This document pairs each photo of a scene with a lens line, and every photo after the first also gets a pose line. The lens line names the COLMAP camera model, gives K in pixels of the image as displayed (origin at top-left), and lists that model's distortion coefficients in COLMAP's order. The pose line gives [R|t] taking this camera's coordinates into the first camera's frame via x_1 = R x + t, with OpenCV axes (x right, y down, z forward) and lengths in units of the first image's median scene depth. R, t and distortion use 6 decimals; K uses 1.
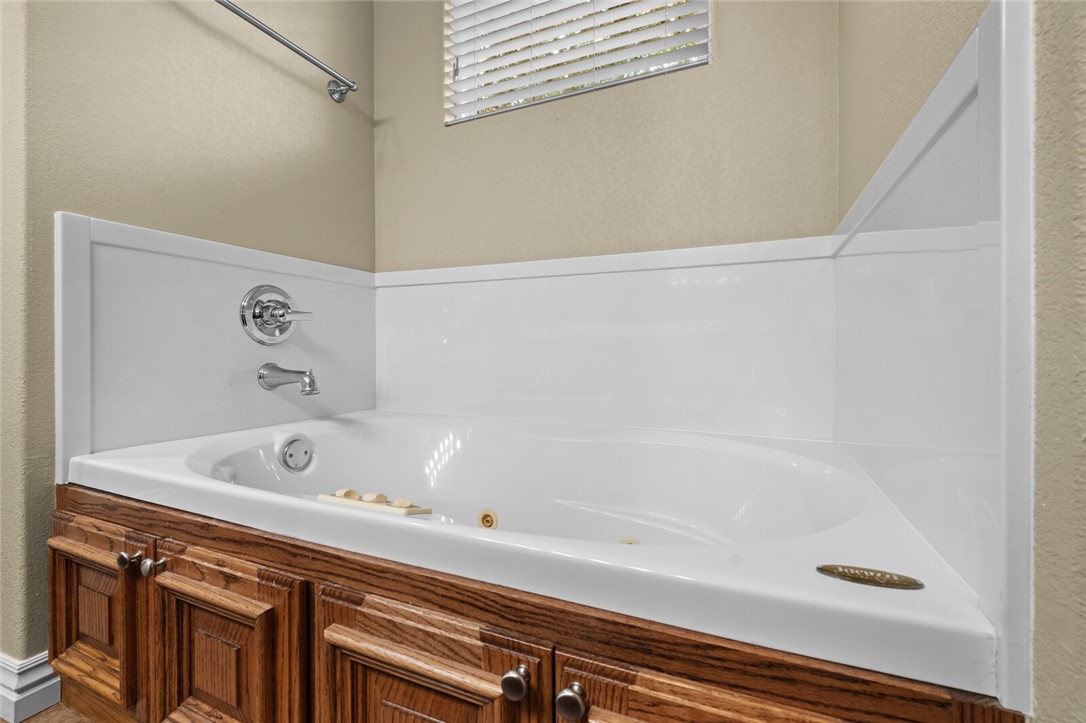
lens RADIAL K [[471.5, 0, 541.3], [0, 471.5, 351.6], [0, 0, 1]] dist [0.001648, -0.003664]
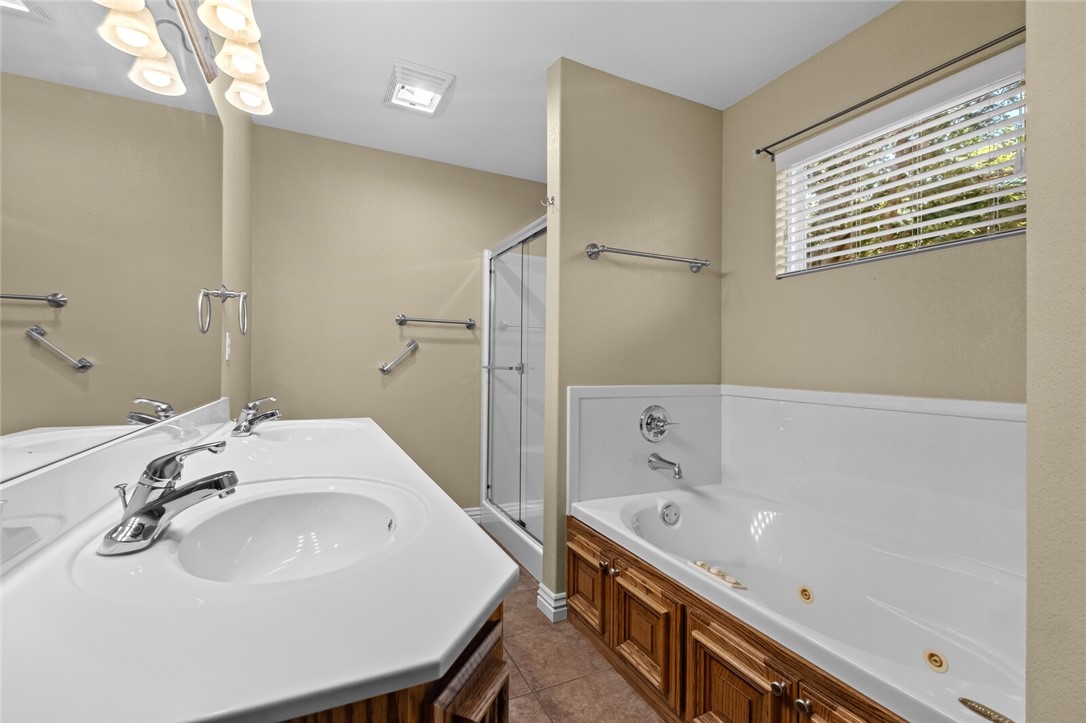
lens RADIAL K [[471.5, 0, 539.8], [0, 471.5, 364.5], [0, 0, 1]] dist [0.001648, -0.003664]
pose [[0.754649, 0.005144, -0.656109, 0.313520], [-0.011444, 0.999920, -0.005323, -0.451484], [0.656029, 0.011526, 0.754648, -0.812724]]
